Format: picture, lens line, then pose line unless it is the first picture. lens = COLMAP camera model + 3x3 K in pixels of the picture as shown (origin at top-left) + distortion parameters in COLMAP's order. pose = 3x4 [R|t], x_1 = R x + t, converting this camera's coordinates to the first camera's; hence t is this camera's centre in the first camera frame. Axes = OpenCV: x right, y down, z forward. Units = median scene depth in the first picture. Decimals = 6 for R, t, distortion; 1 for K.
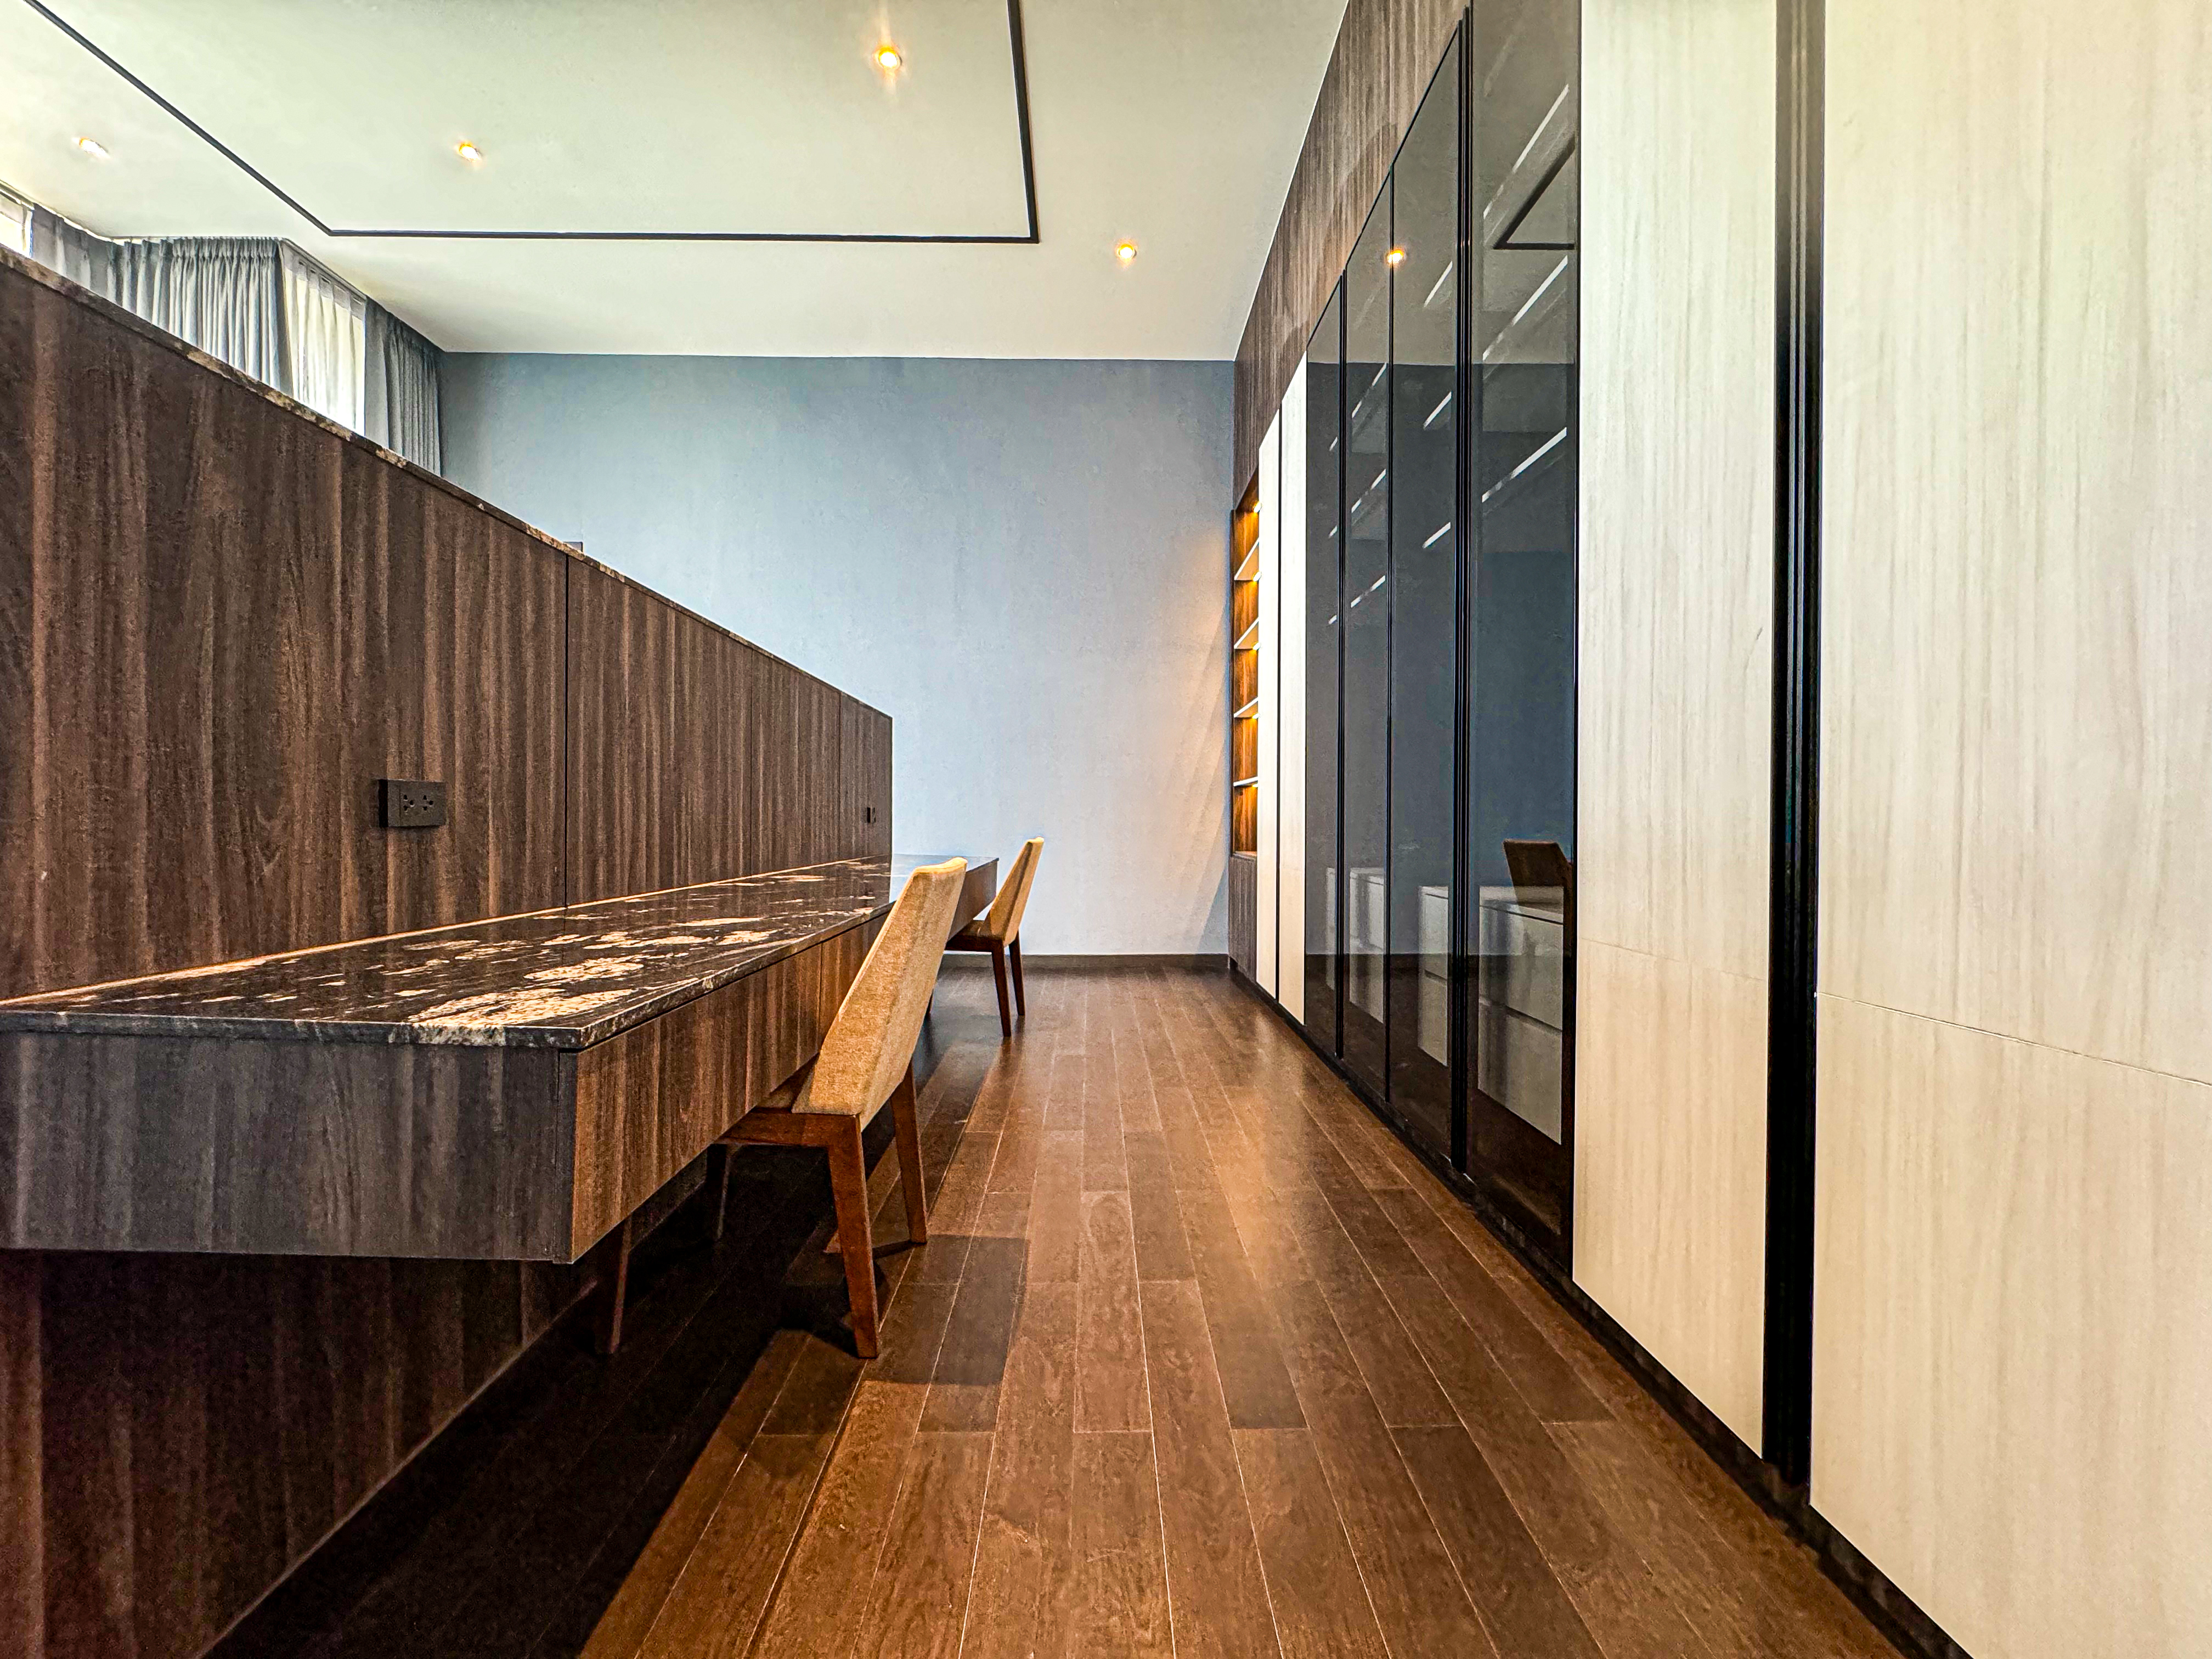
lens RADIAL K [[880.7, 0, 1107.2], [0, 880.7, 825.5], [0, 0, 1]] dist [-0.002575, -0.000193]
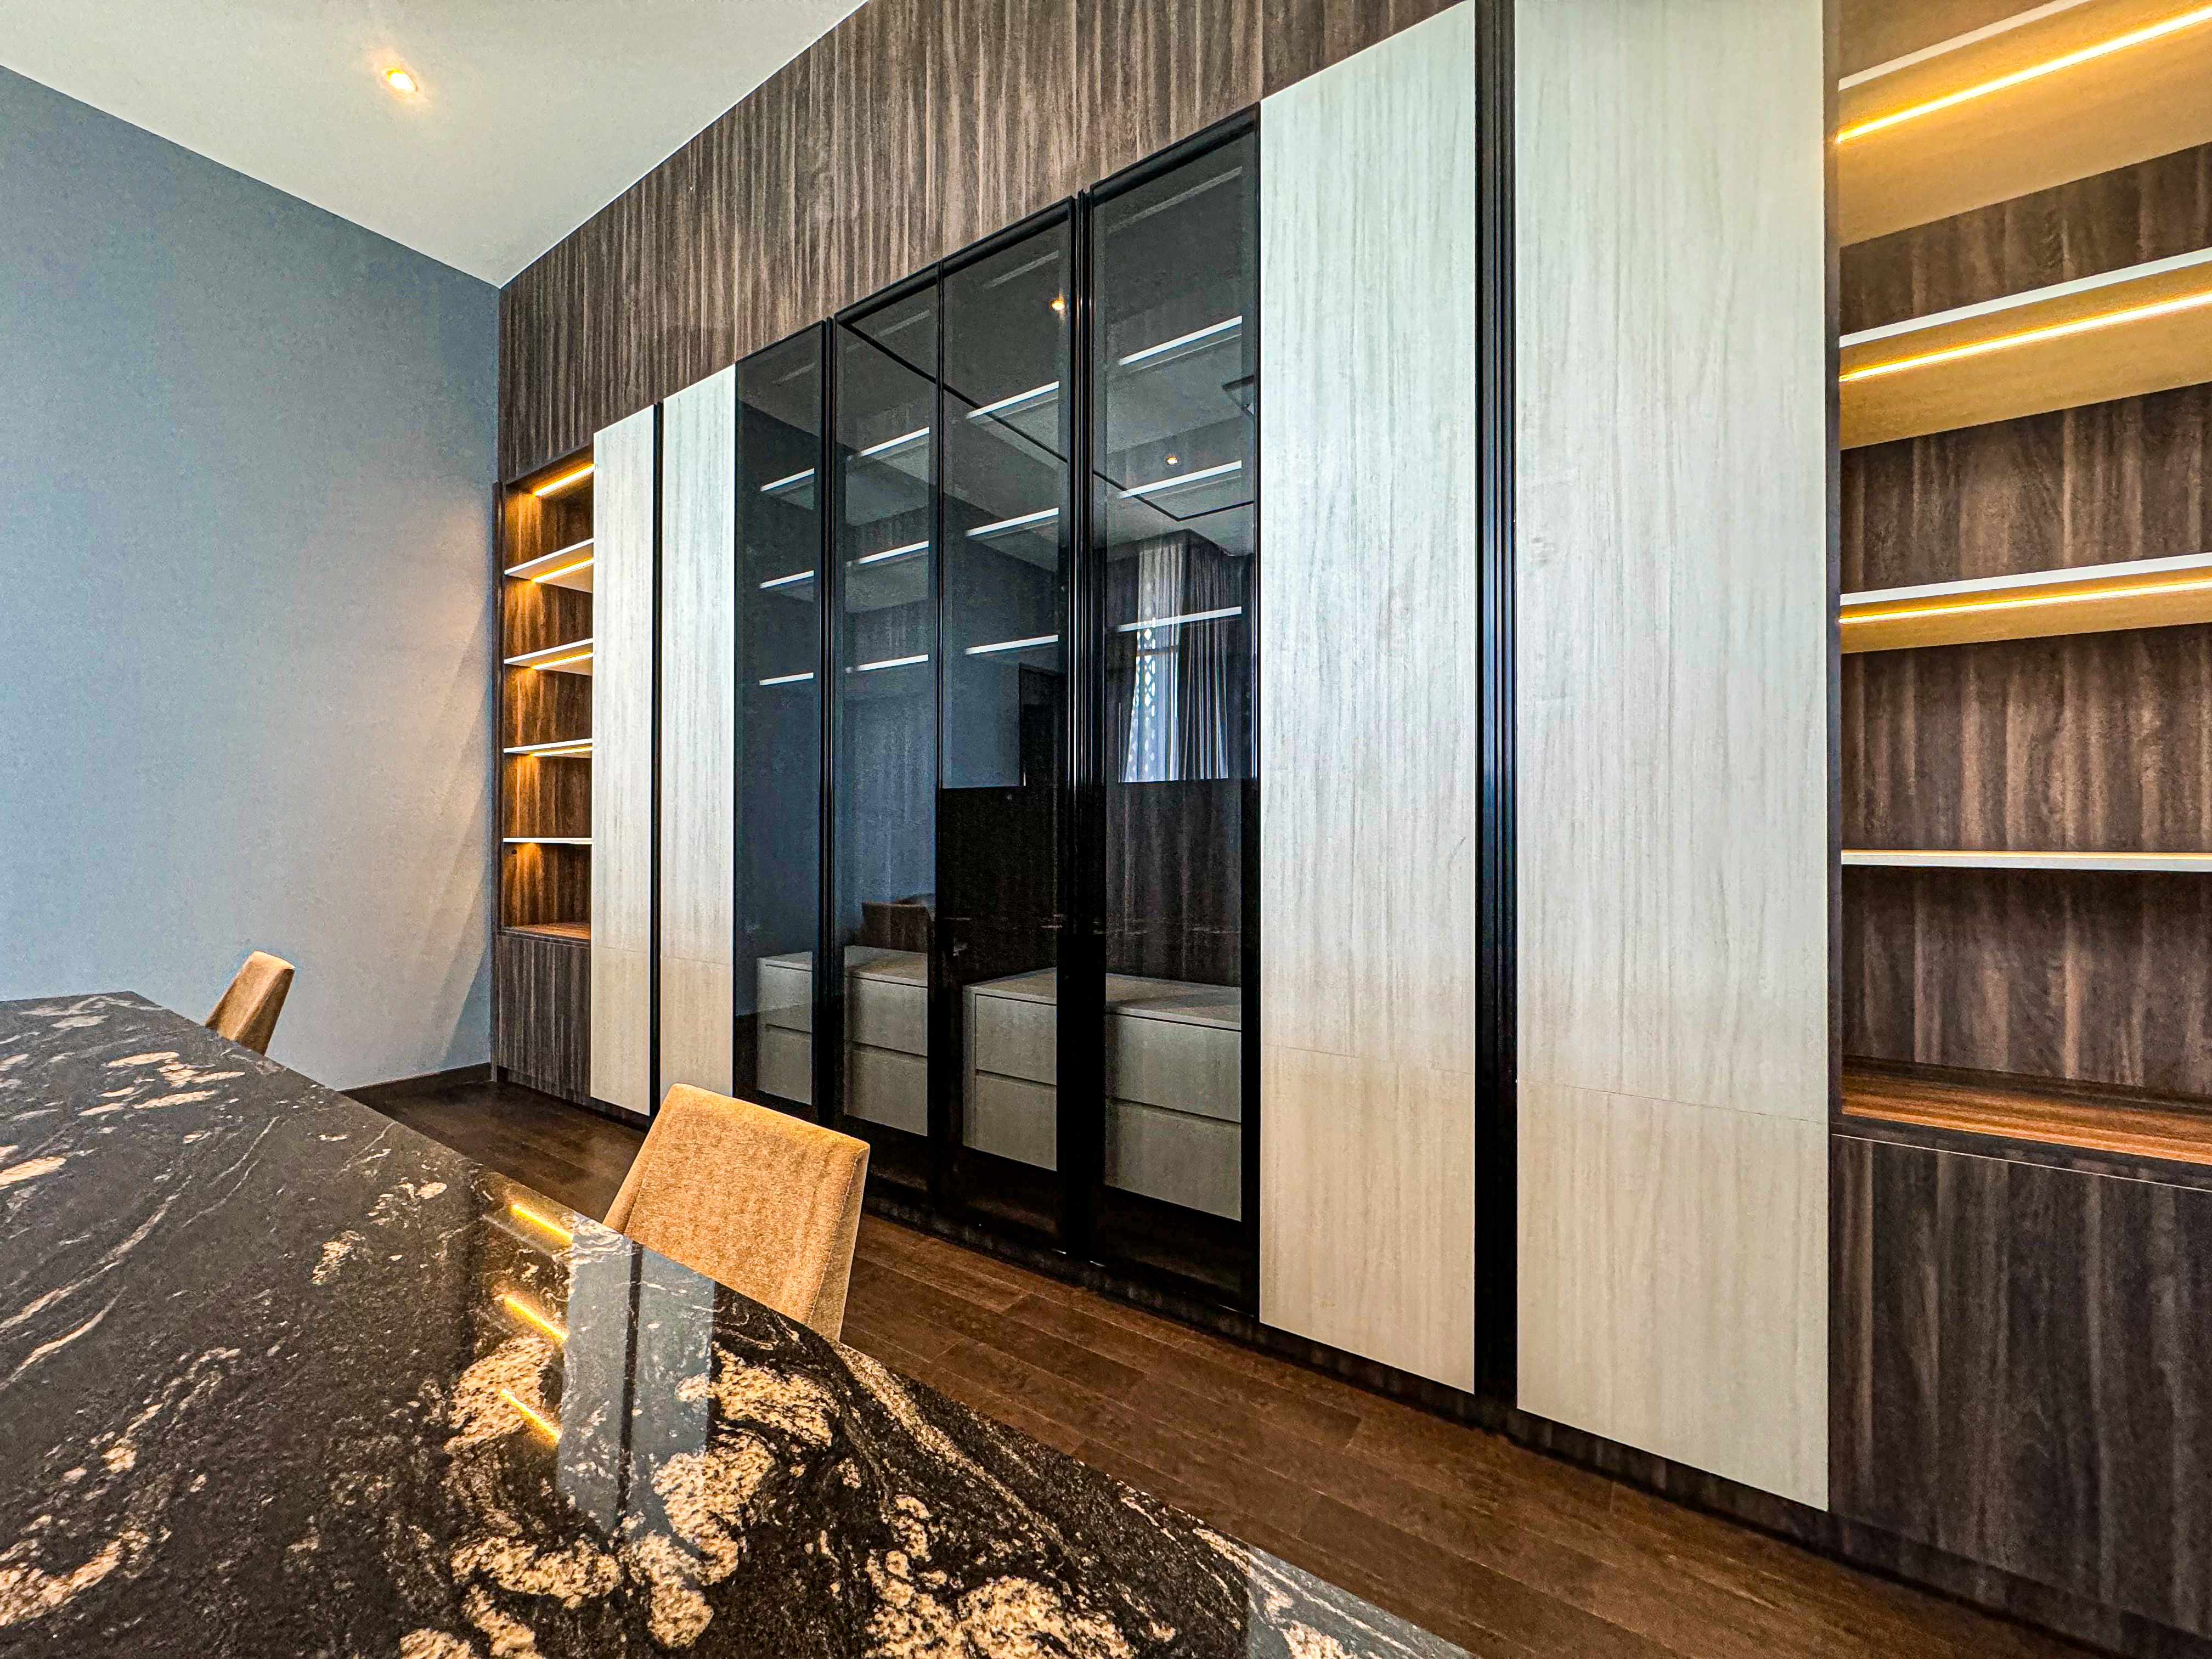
lens RADIAL K [[880.7, 0, 1103.6], [0, 880.7, 834.3], [0, 0, 1]] dist [-0.002575, -0.000193]
pose [[0.585827, -0.000801, 0.810436, -0.686774], [0.004463, 0.999988, -0.002237, -0.190855], [-0.810424, 0.004928, 0.585824, 0.514868]]
